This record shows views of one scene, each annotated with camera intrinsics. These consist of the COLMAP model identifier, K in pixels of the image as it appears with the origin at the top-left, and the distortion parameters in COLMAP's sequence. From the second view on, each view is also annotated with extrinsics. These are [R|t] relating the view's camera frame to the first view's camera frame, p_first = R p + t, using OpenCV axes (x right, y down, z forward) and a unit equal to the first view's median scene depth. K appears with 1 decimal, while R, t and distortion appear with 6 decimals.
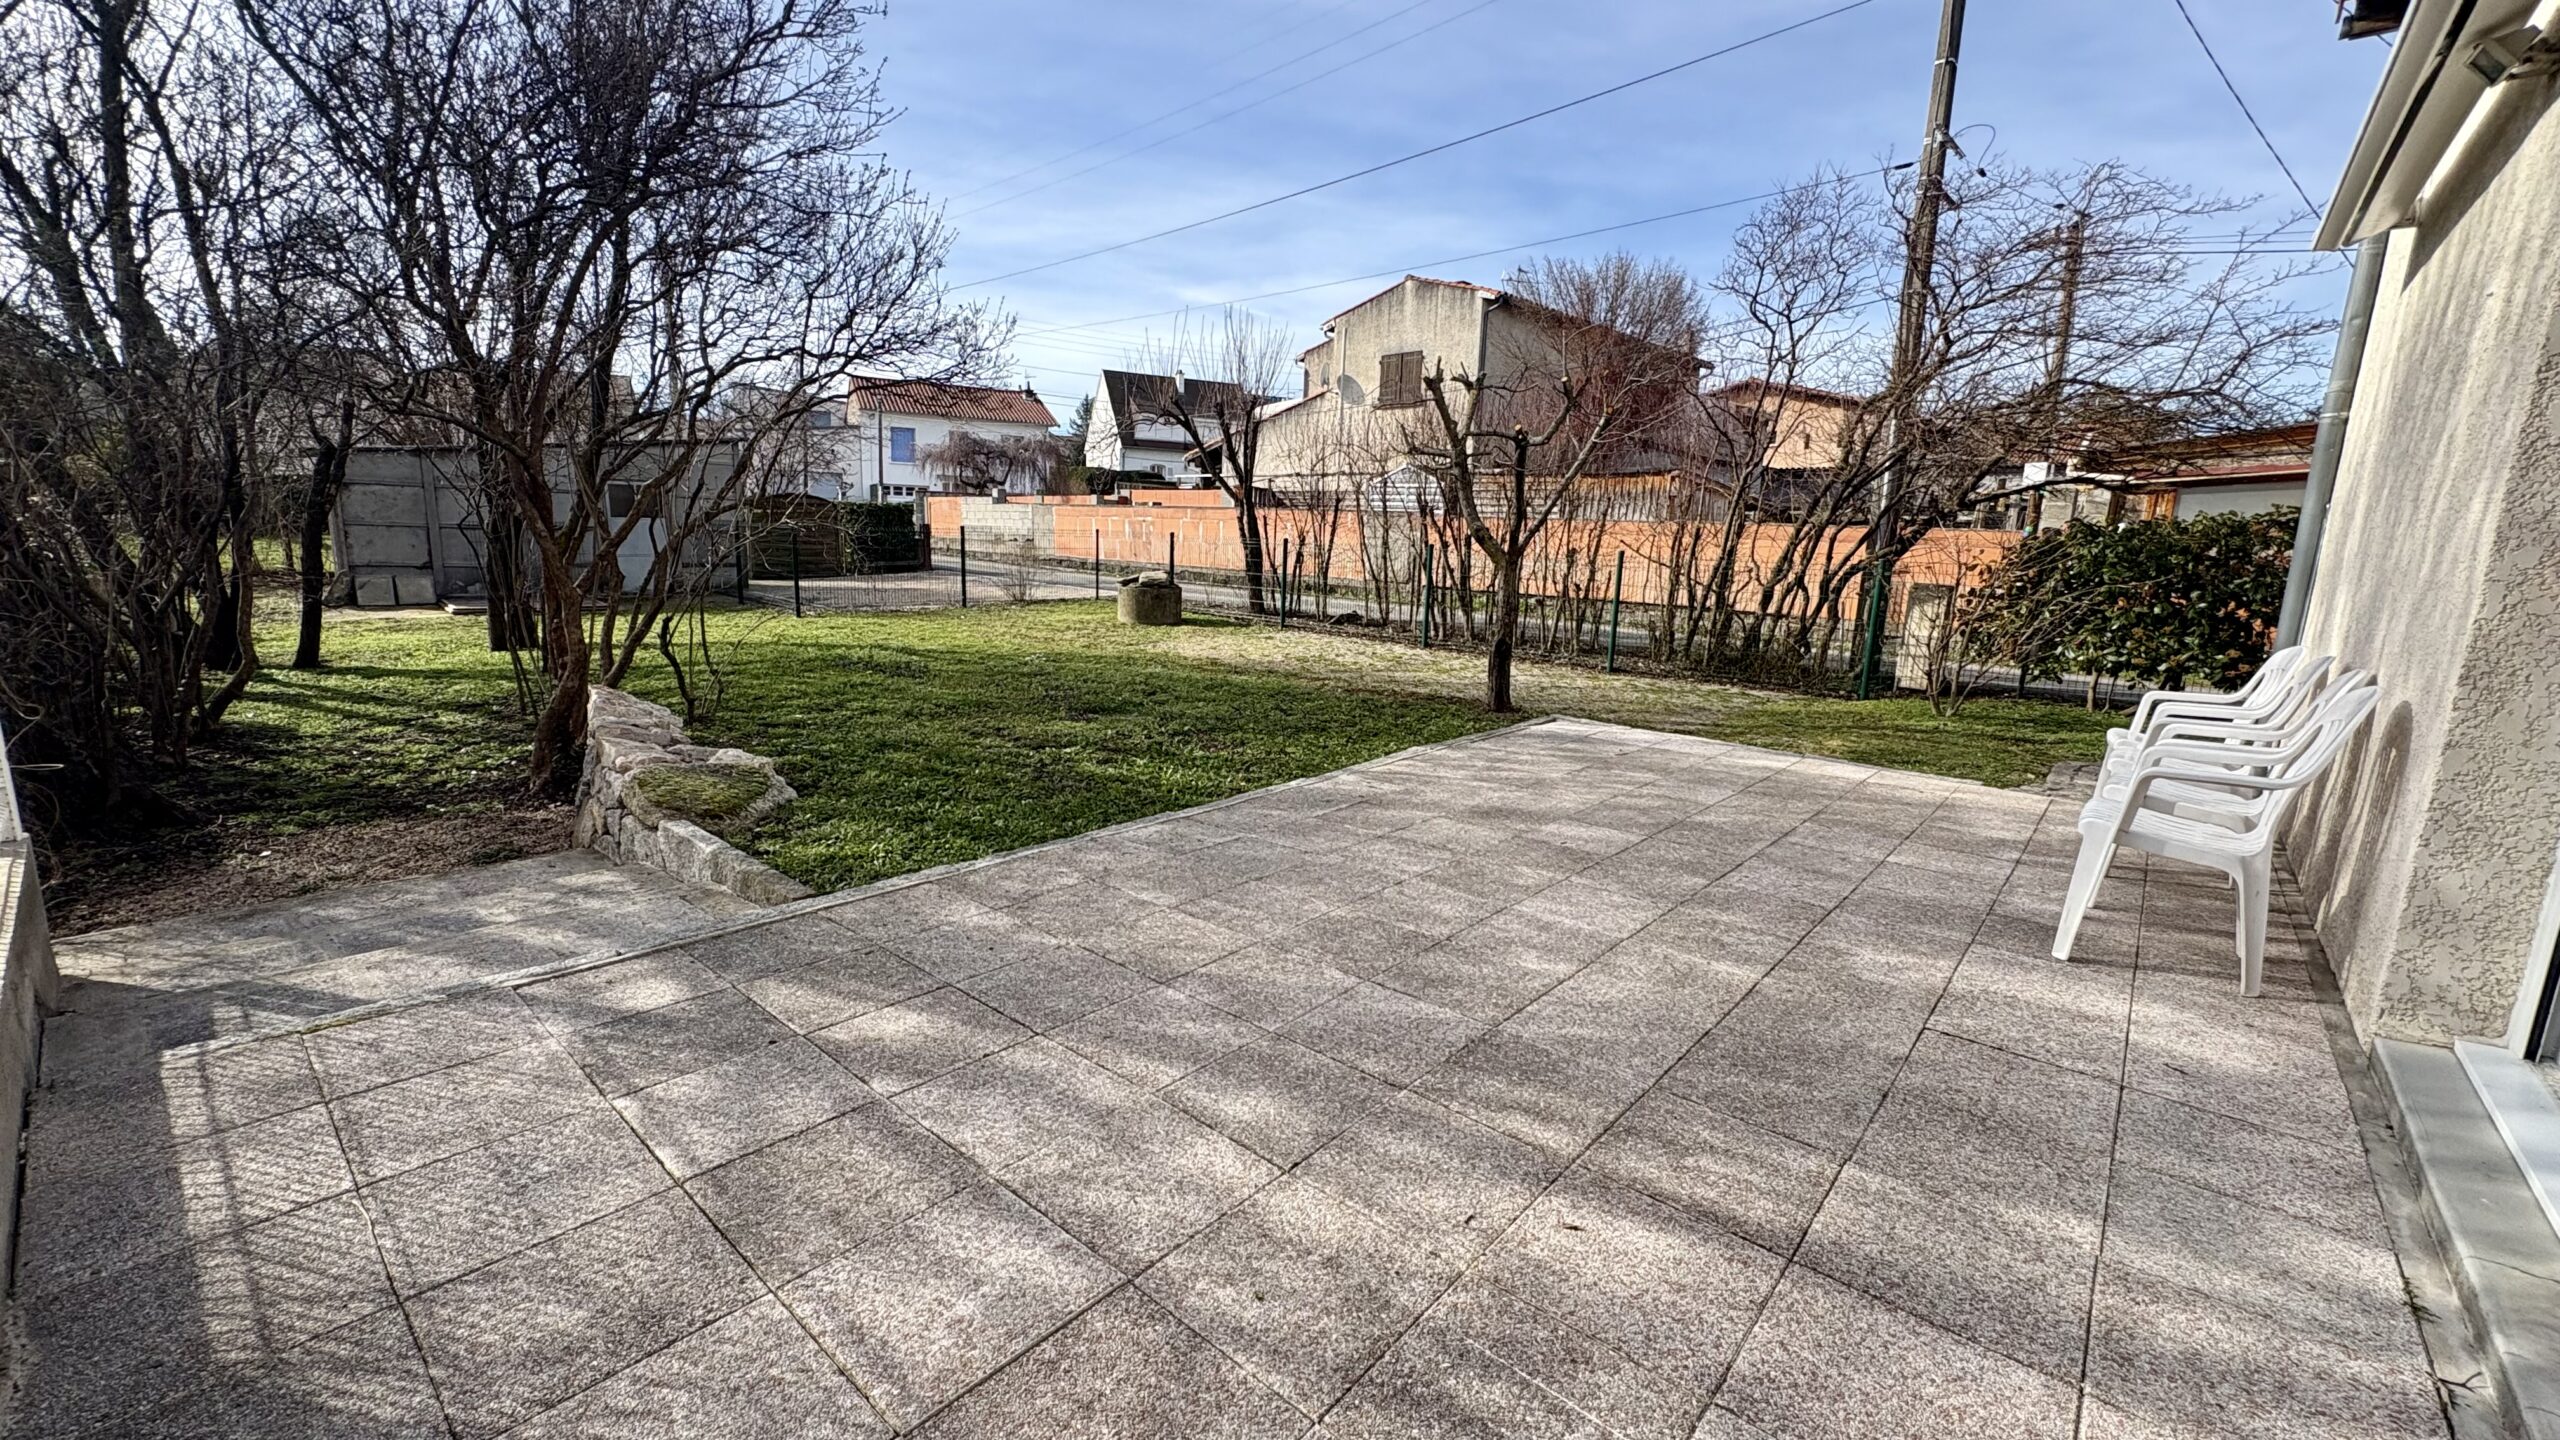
lens RADIAL K [[1007.1, 0, 1280.0], [0, 1007.1, 720.0], [0, 0, 1]] dist [0.001430, 0.000092]
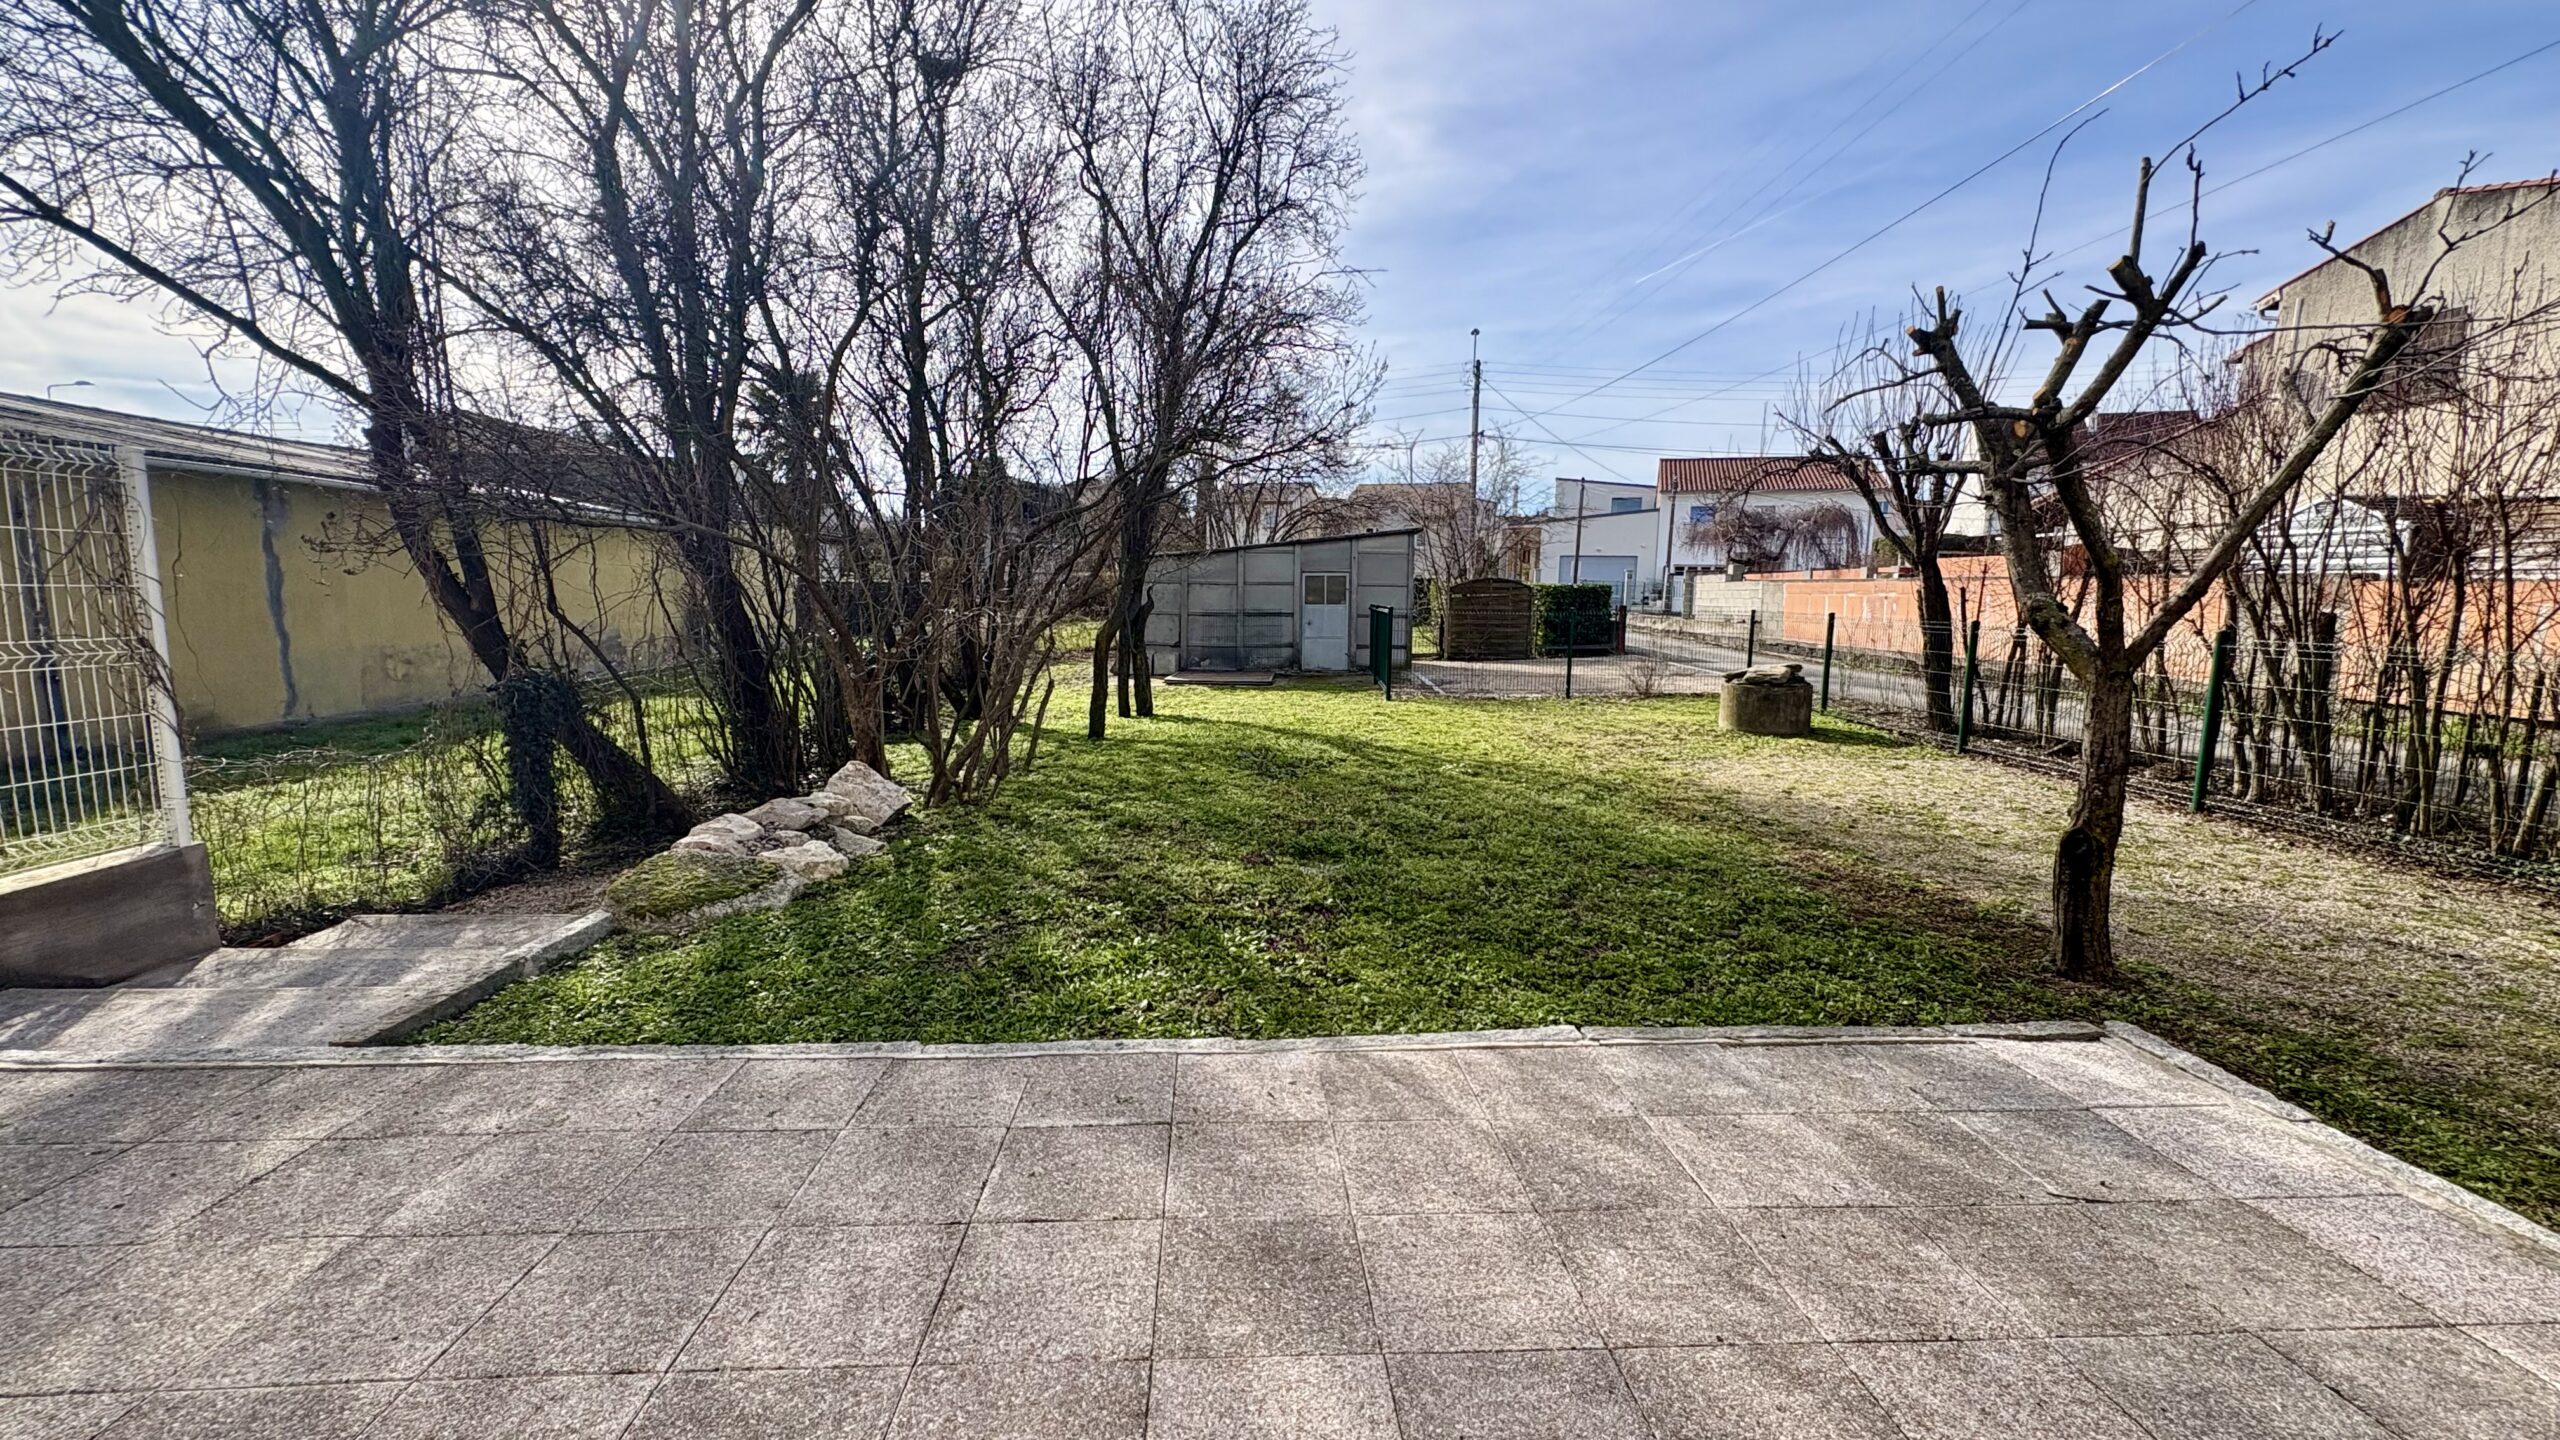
lens RADIAL K [[1007.1, 0, 1280.0], [0, 1007.1, 720.0], [0, 0, 1]] dist [0.001430, 0.000092]
pose [[0.705452, 0.065362, -0.705738, 0.490870], [-0.120720, 0.992270, -0.028772, -0.123044], [0.698402, 0.105494, 0.707889, 0.650234]]
